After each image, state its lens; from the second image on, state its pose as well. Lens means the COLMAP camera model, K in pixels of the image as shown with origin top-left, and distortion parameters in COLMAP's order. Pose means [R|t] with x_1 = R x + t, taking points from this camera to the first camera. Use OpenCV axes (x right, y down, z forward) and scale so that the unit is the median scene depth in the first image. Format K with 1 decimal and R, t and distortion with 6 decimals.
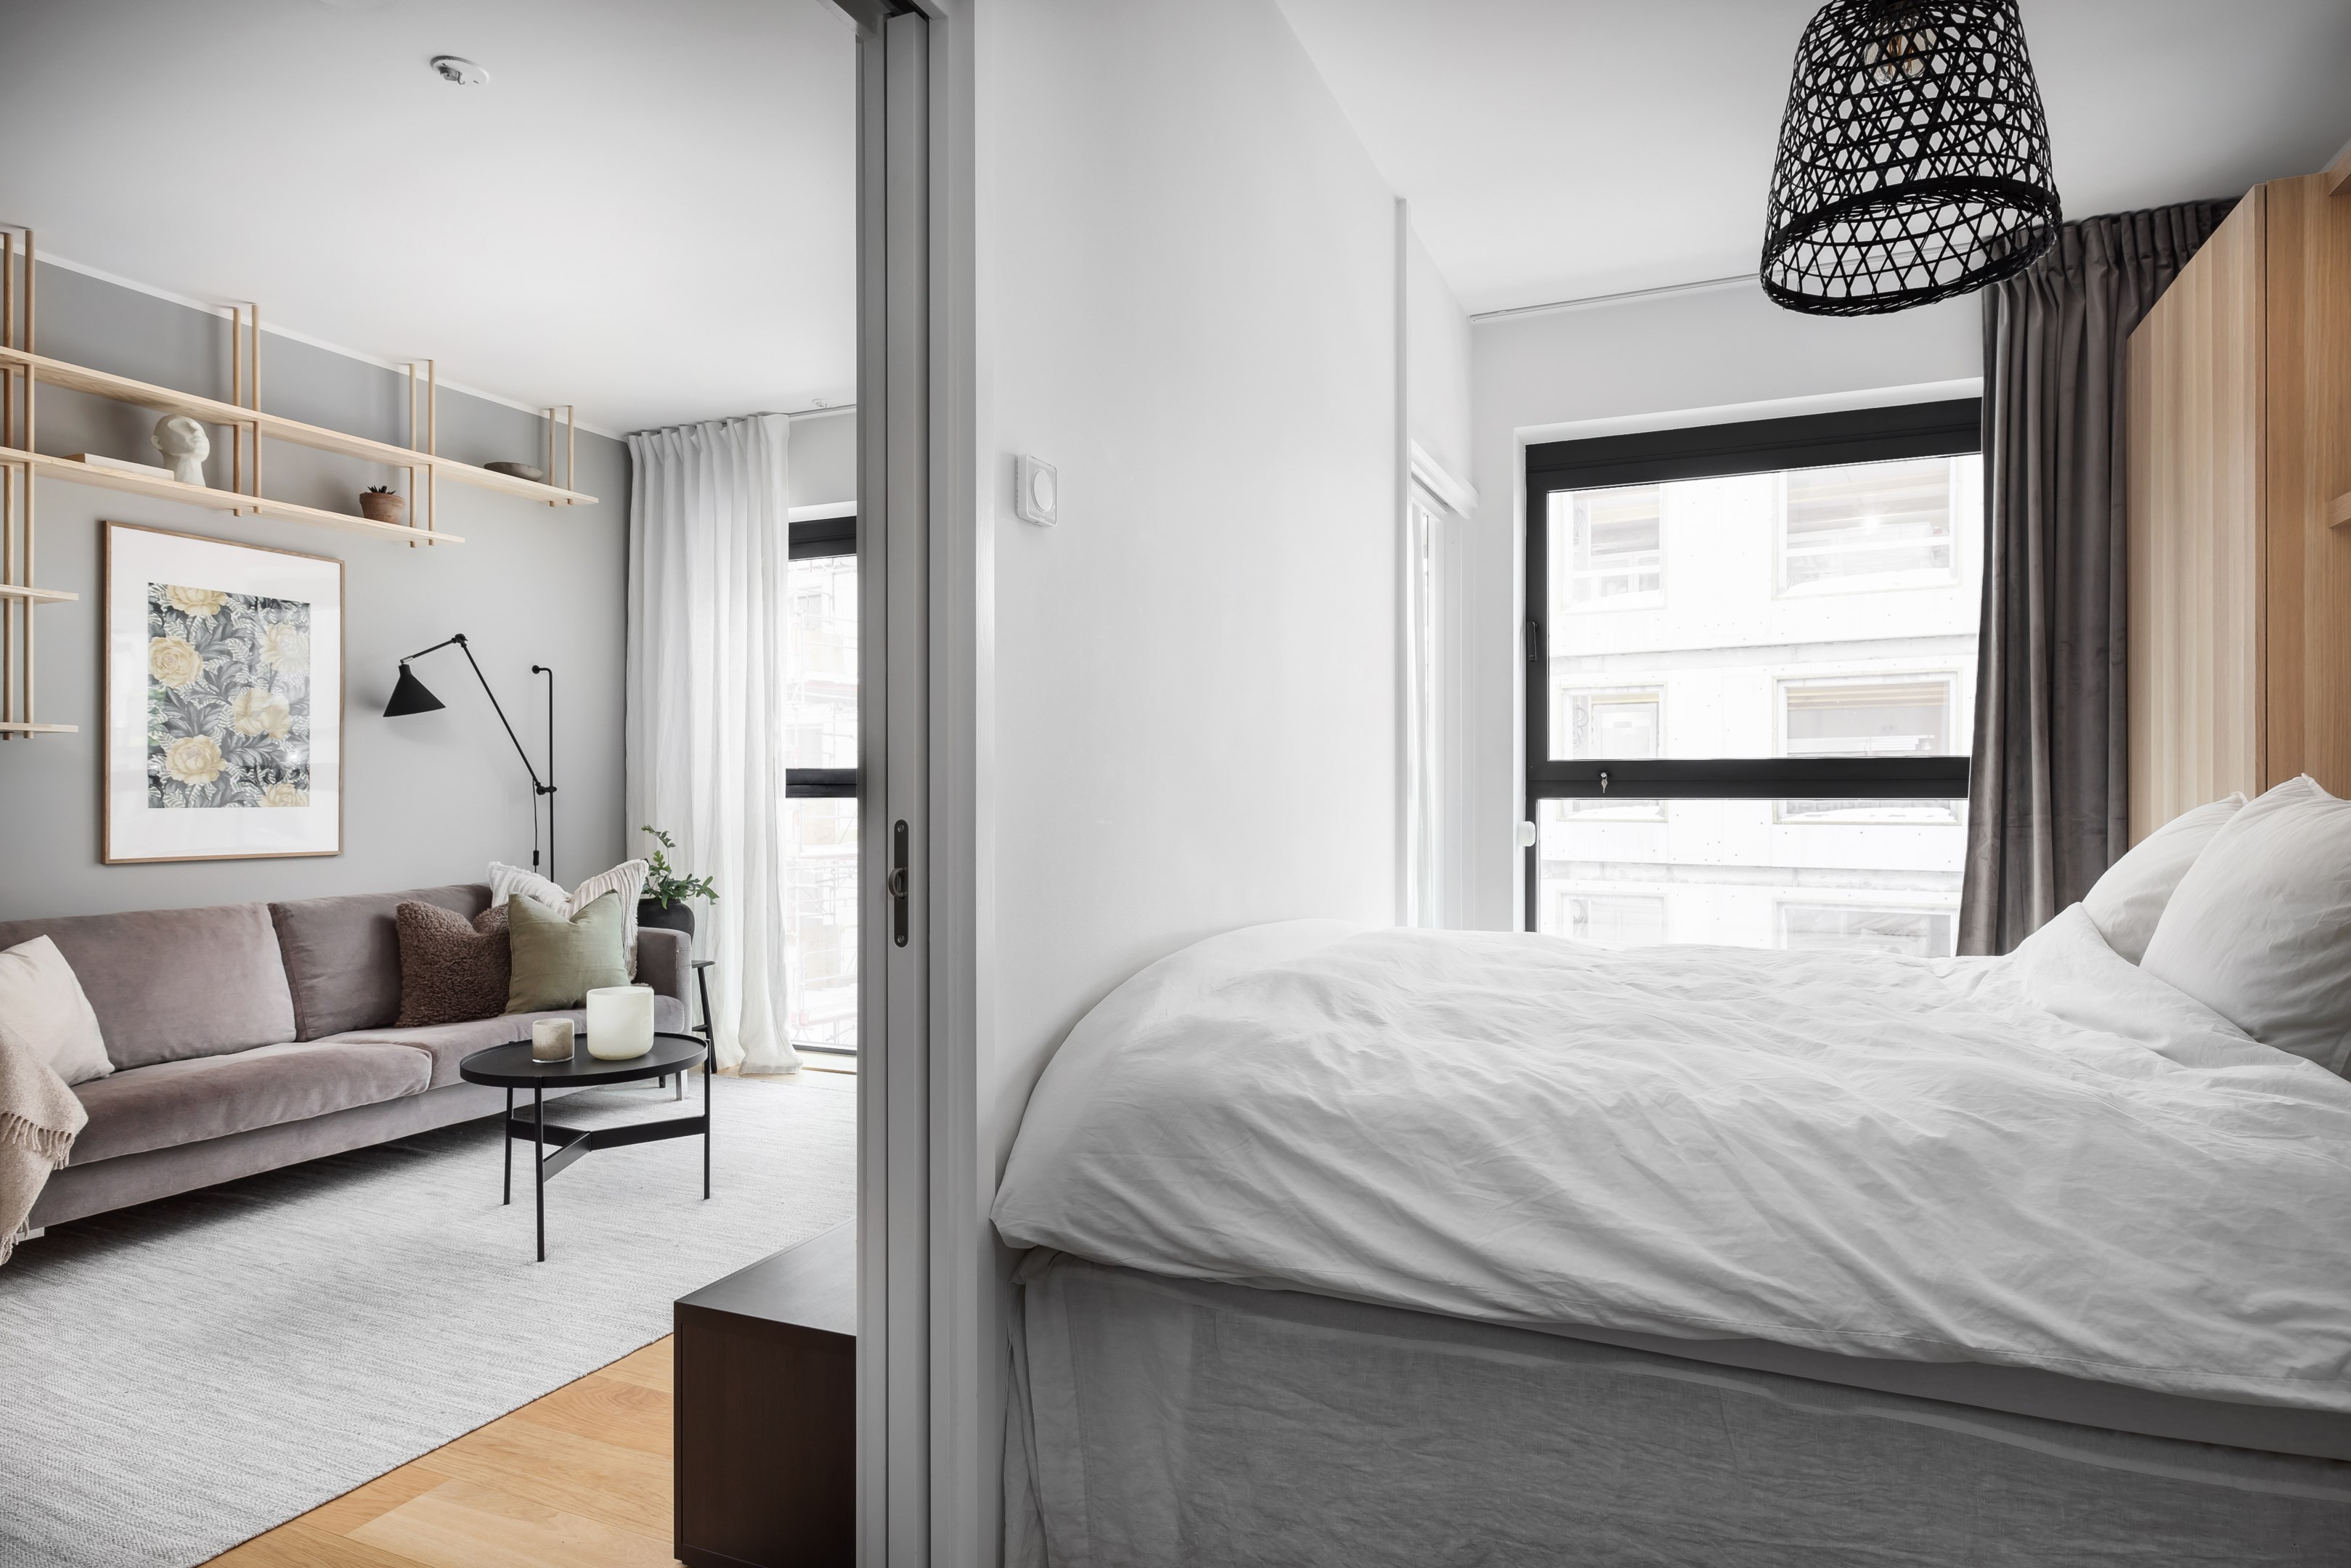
lens RADIAL K [[1319.1, 0, 1180.3], [0, 1319.1, 791.5], [0, 0, 1]] dist [0.000038, -0.000866]
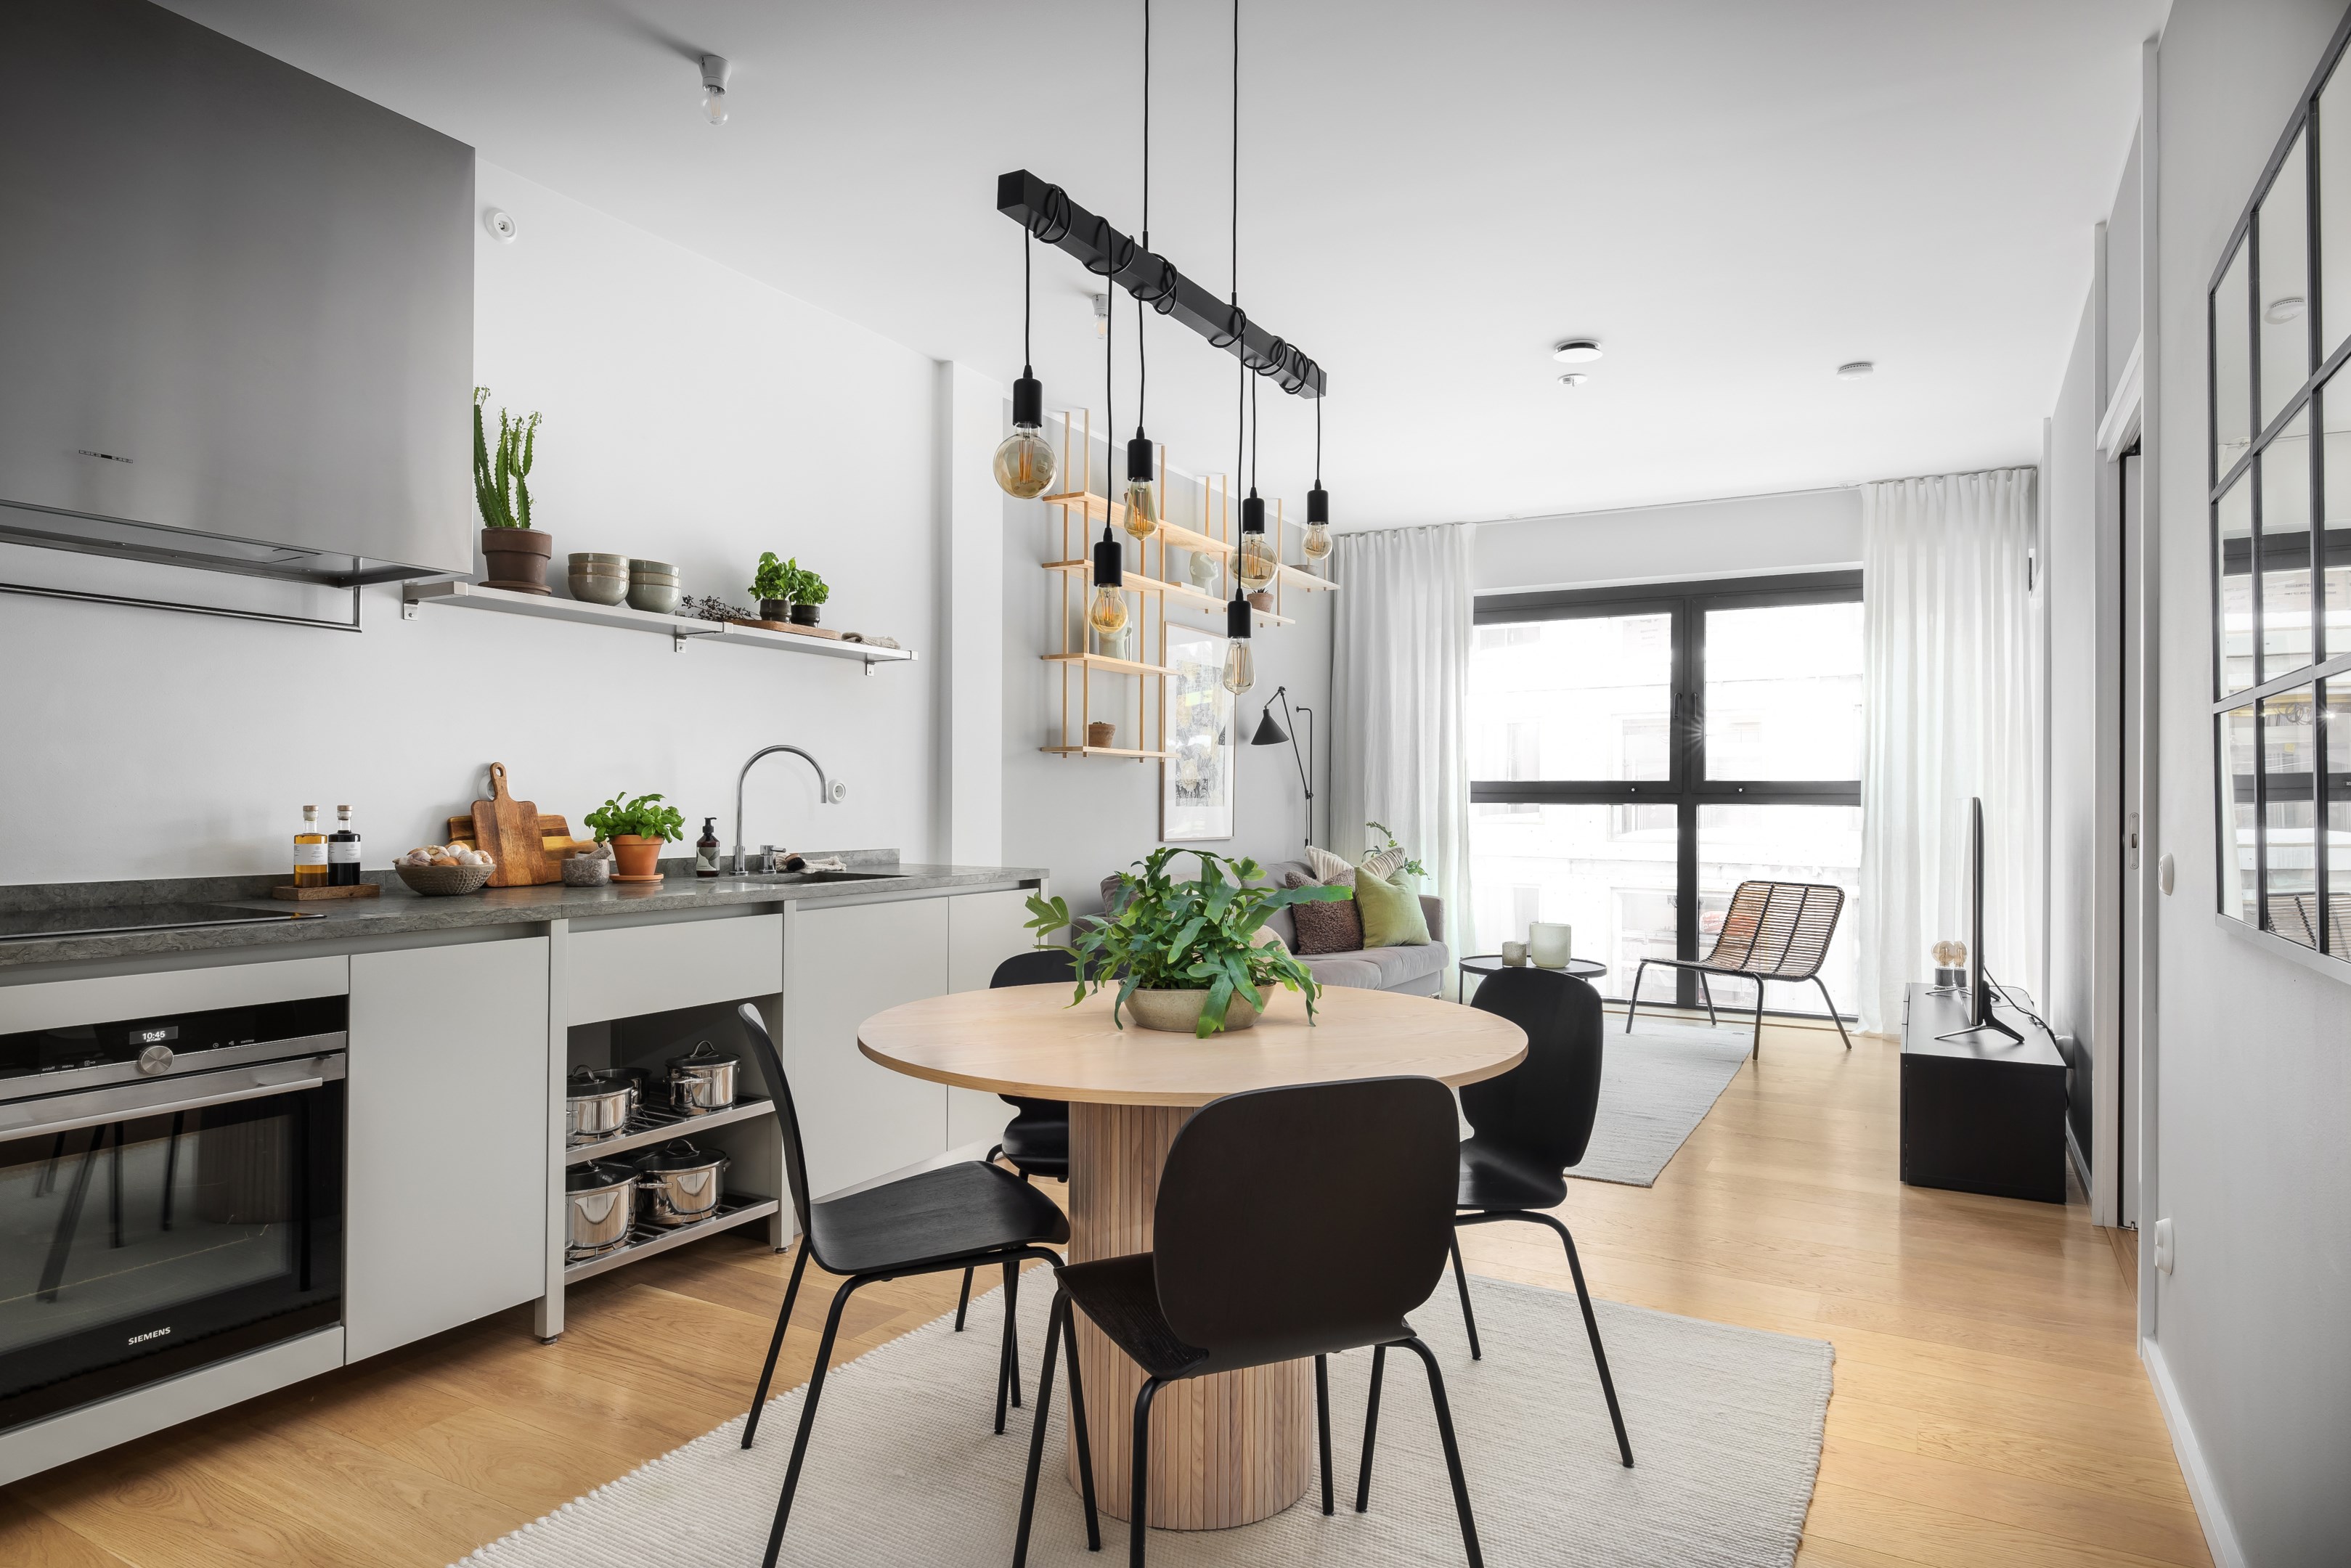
lens RADIAL K [[1319.1, 0, 1180.3], [0, 1319.1, 791.5], [0, 0, 1]] dist [0.000038, -0.000866]
pose [[0.994630, 0.006654, -0.103279, -0.734652], [-0.007301, 0.999956, -0.005889, 0.005328], [0.103235, 0.006611, 0.994635, -0.636797]]
